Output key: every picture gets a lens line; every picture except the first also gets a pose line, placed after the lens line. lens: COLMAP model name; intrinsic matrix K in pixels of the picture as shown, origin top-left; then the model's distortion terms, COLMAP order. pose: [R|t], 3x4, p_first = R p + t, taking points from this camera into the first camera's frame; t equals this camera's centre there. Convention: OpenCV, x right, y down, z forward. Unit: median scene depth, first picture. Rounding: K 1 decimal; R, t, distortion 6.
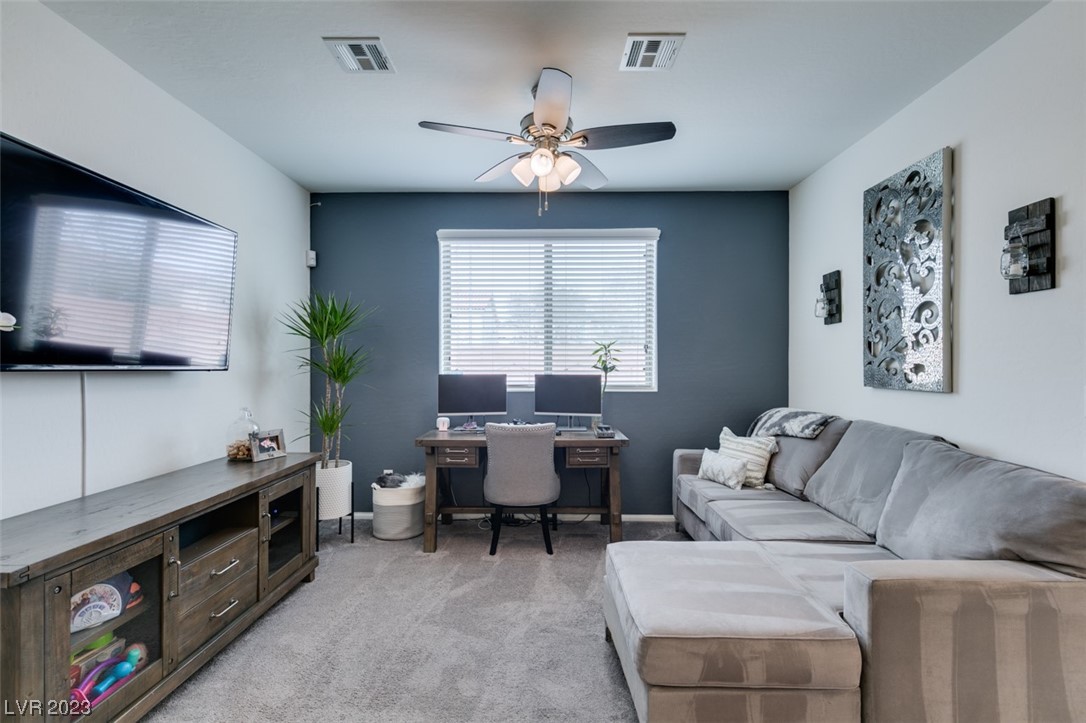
lens RADIAL K [[487.9, 0, 543.4], [0, 487.9, 365.8], [0, 0, 1]] dist [0.004839, -0.000255]
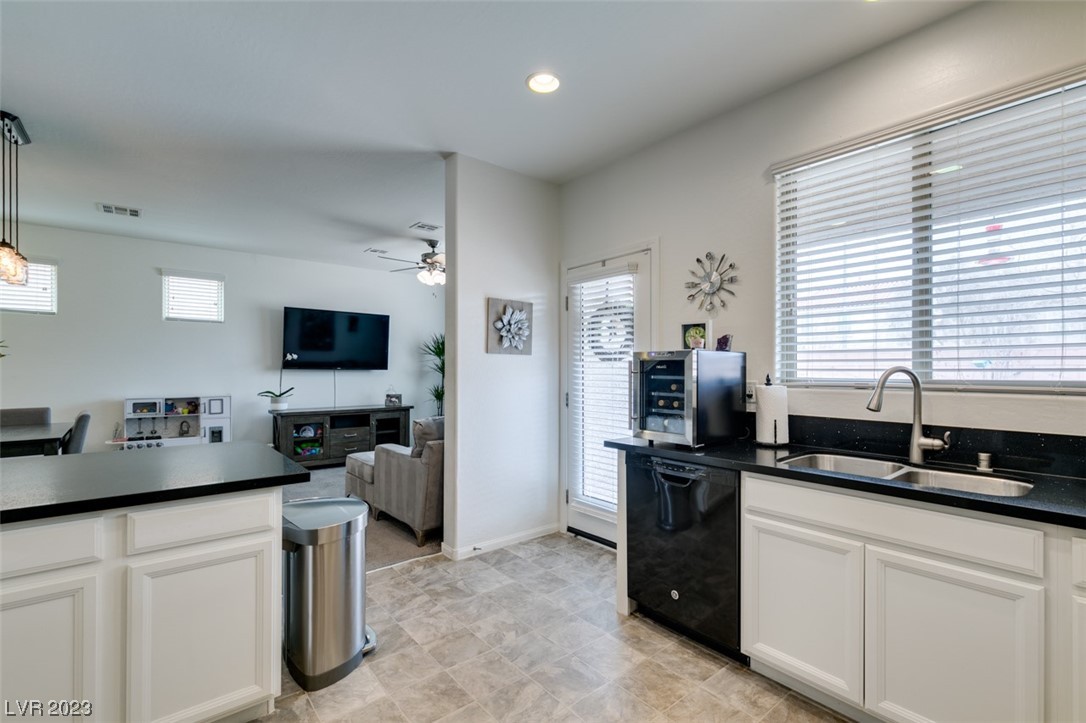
lens RADIAL K [[487.9, 0, 538.1], [0, 487.9, 366.8], [0, 0, 1]] dist [0.004839, -0.000255]
pose [[0.642273, -0.002389, -0.766472, 1.541580], [-0.002737, 0.999982, -0.005409, 0.004656], [0.766471, 0.005572, 0.642255, -0.024395]]
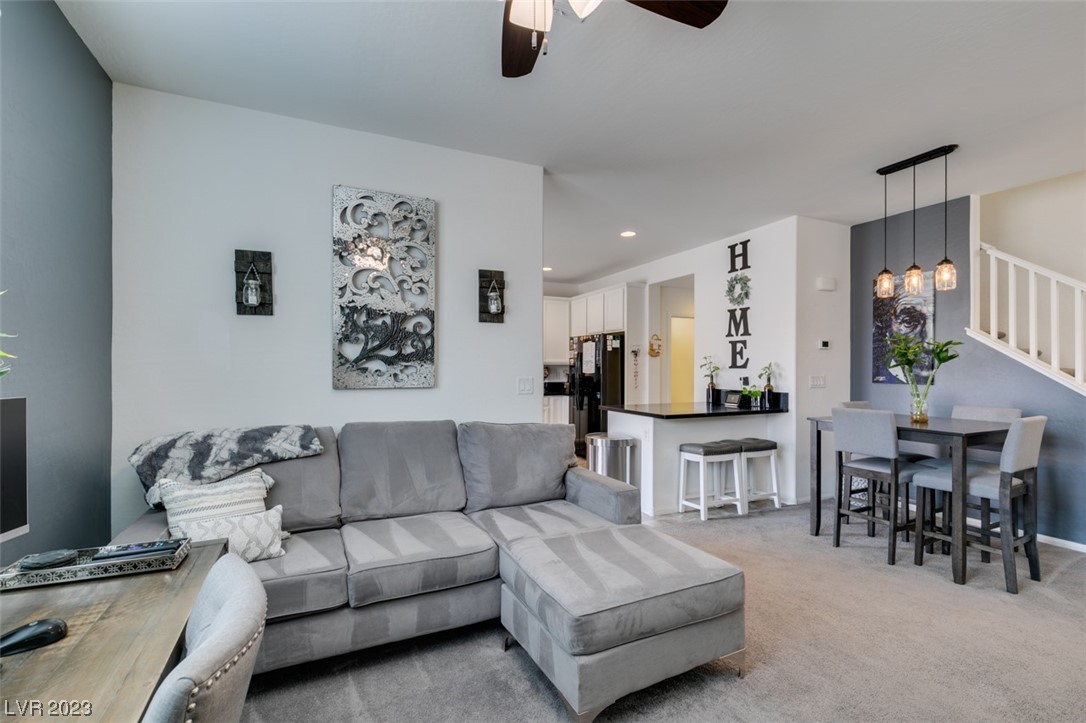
lens RADIAL K [[487.9, 0, 544.0], [0, 487.9, 367.0], [0, 0, 1]] dist [0.004839, -0.000255]
pose [[-0.440299, -0.002063, 0.897849, -0.352712], [-0.000099, 0.999997, 0.002249, -0.002218], [-0.897851, 0.000901, -0.440298, 0.960477]]
